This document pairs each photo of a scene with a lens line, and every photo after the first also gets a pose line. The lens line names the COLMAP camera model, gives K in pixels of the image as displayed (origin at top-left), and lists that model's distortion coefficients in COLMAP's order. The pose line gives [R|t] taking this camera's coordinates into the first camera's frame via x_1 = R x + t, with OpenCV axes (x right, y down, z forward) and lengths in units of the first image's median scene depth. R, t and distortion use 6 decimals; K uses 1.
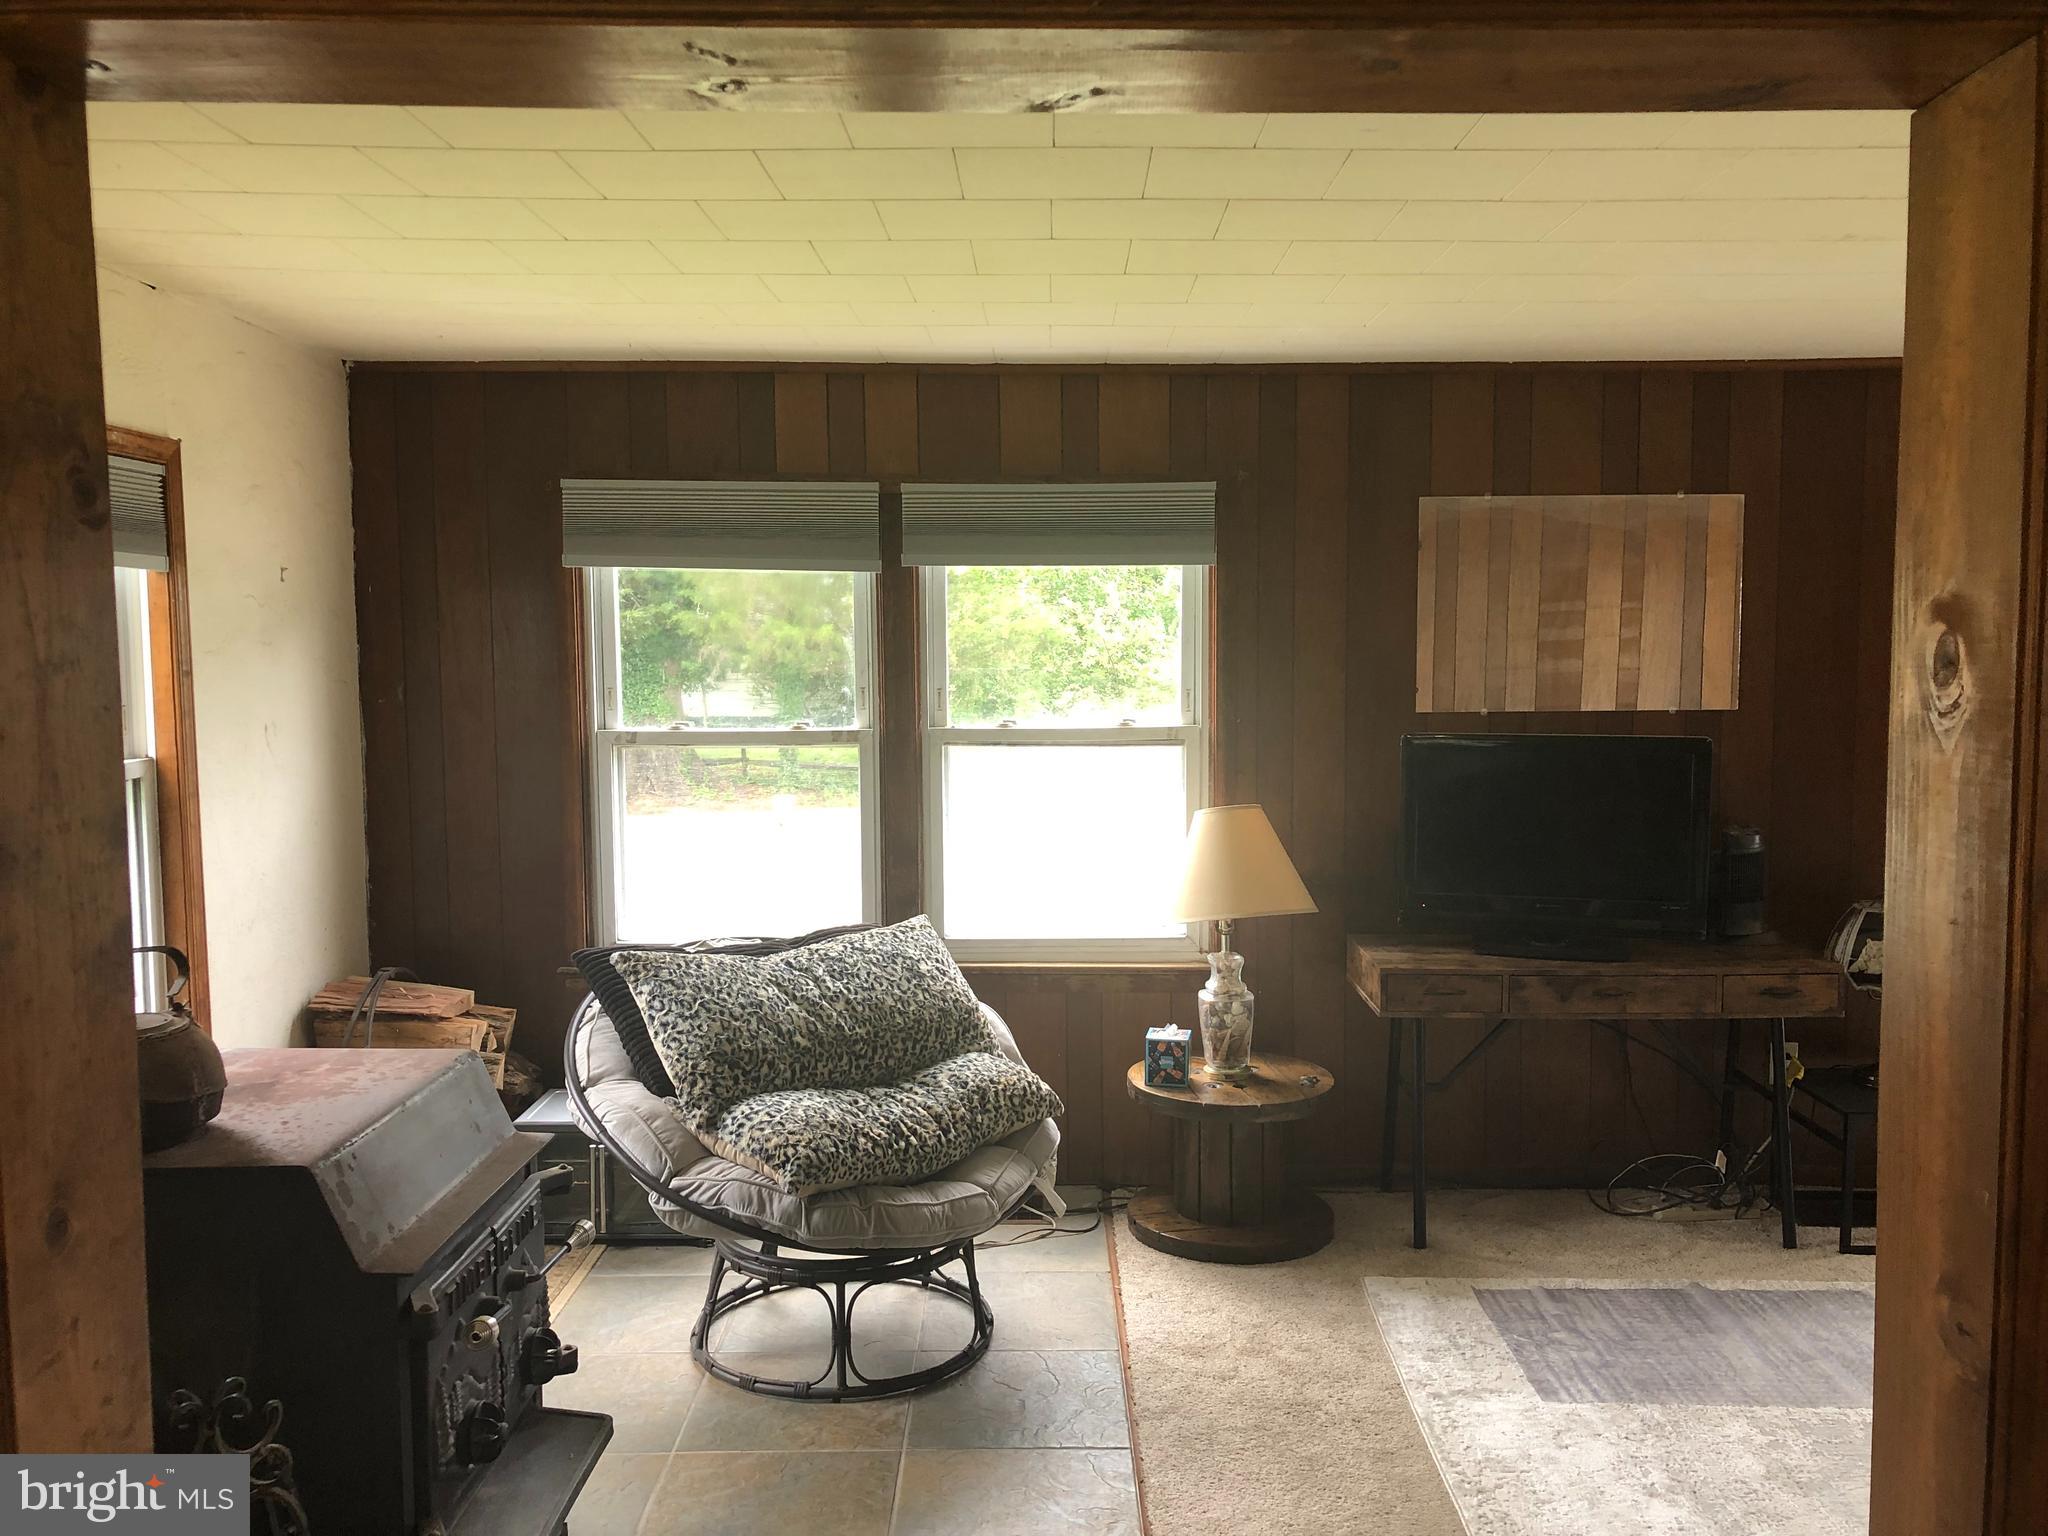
lens RADIAL K [[1652.1, 0, 1027.3], [0, 1652.1, 763.4], [0, 0, 1]] dist [0.016610, -0.035475]
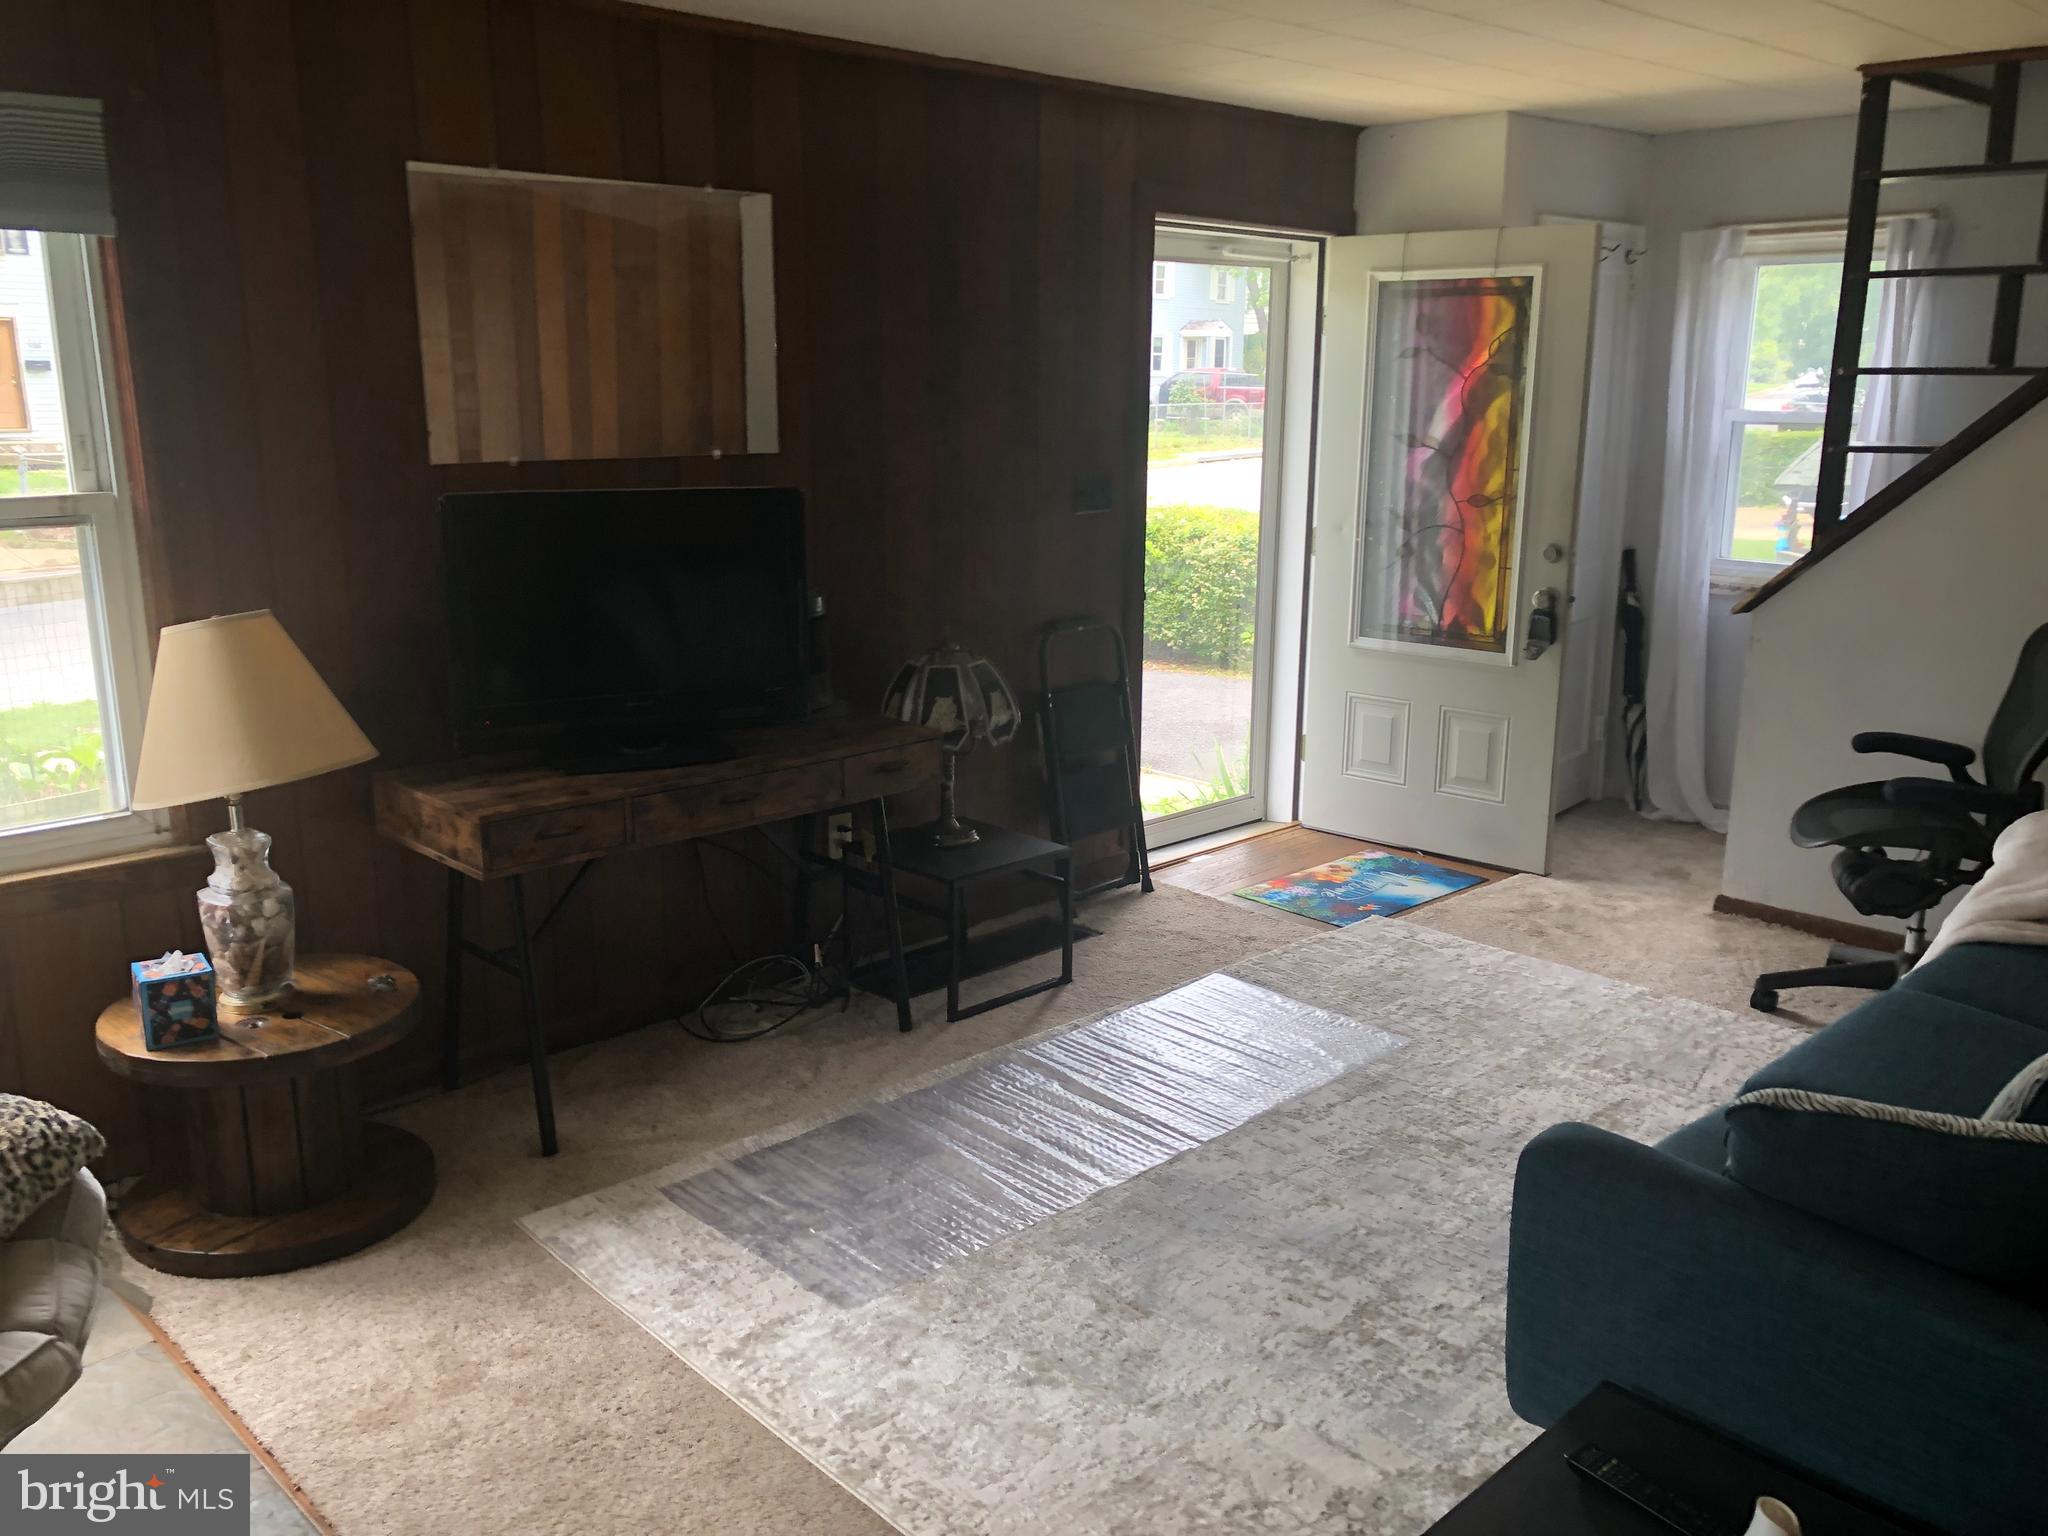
lens RADIAL K [[1652.1, 0, 1024.1], [0, 1652.1, 785.9], [0, 0, 1]] dist [0.016610, -0.035475]
pose [[0.711652, -0.158542, 0.684409, -0.117470], [0.045435, 0.982550, 0.180363, -0.012257], [-0.701061, -0.097259, 0.706438, 0.306477]]
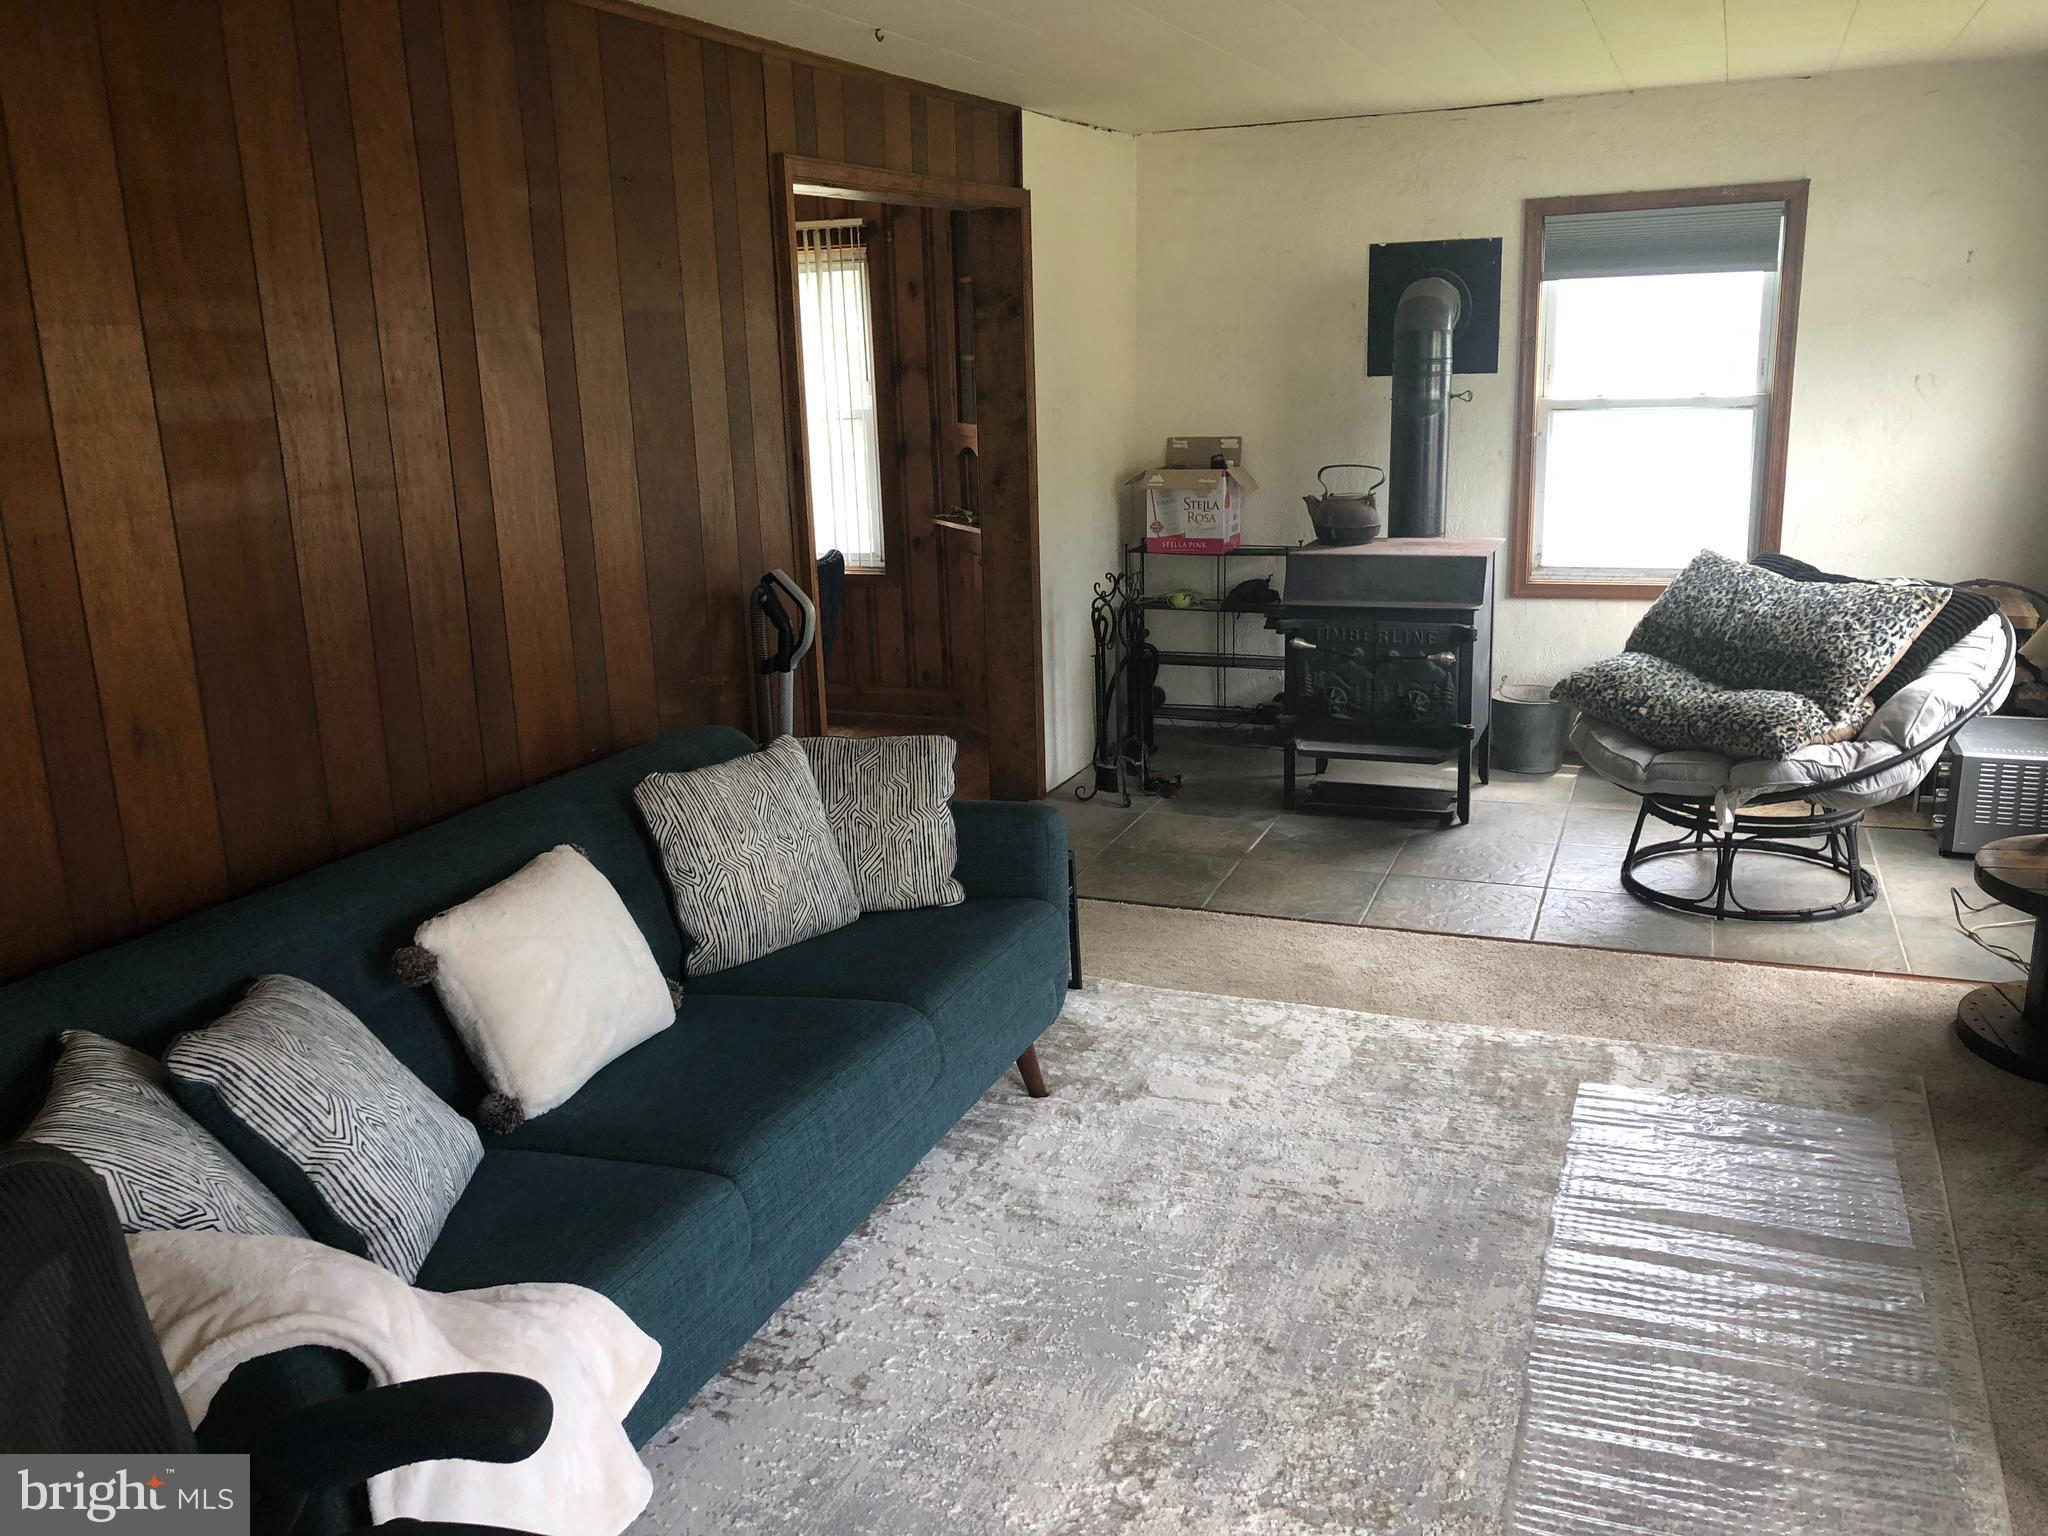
lens RADIAL K [[1652.1, 0, 1023.8], [0, 1652.1, 746.1], [0, 0, 1]] dist [0.016610, -0.035475]
pose [[-0.366476, 0.233569, -0.900633, 1.063749], [-0.035806, 0.963721, 0.264500, -0.062144], [0.929738, 0.129181, -0.344818, 0.811261]]
